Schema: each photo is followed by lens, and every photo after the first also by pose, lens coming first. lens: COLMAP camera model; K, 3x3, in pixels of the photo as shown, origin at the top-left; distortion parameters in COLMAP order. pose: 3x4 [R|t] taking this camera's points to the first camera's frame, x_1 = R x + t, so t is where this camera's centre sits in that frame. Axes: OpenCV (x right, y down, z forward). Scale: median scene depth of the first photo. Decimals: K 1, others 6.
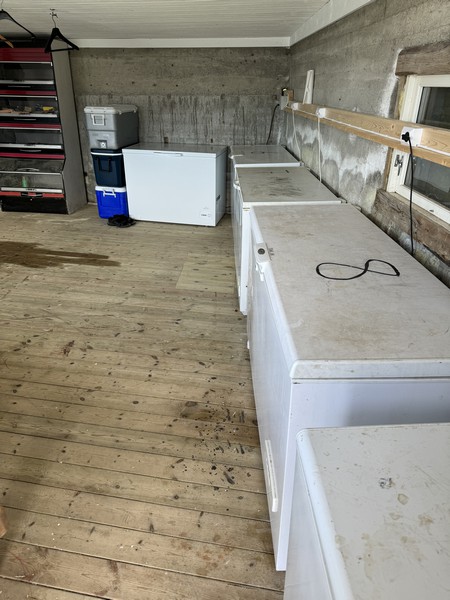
lens RADIAL K [[428.8, 0, 224.7], [0, 428.8, 300.7], [0, 0, 1]] dist [0.000062, -0.009899]
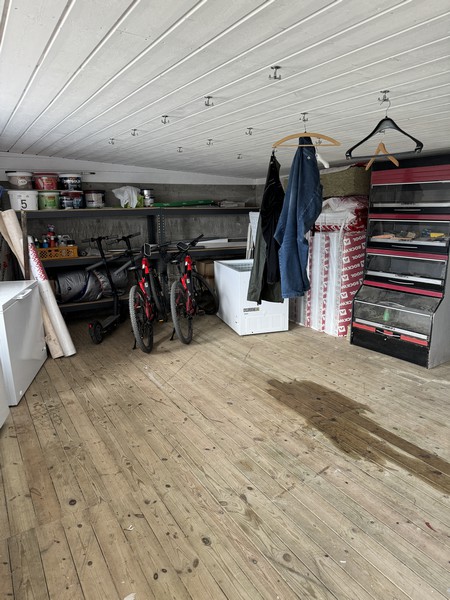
lens RADIAL K [[428.8, 0, 226.5], [0, 428.8, 298.7], [0, 0, 1]] dist [0.000062, -0.009899]
pose [[0.660450, 0.144565, -0.736822, -0.073159], [-0.319894, 0.941955, -0.101925, -0.141185], [0.679318, 0.303021, 0.668360, 0.257232]]
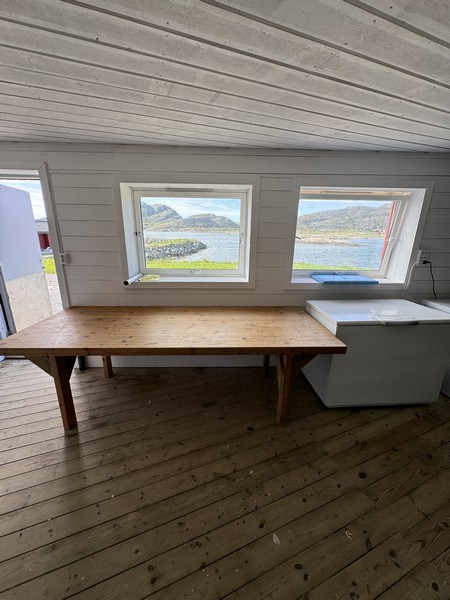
lens RADIAL K [[239.9, 0, 225.9], [0, 239.9, 299.6], [0, 0, 1]] dist [-0.001909, -0.000164]
pose [[-0.849580, 0.130922, -0.510953, -0.208417], [-0.248745, 0.754773, 0.606995, -0.245819], [0.465123, 0.642788, -0.608674, 0.476942]]
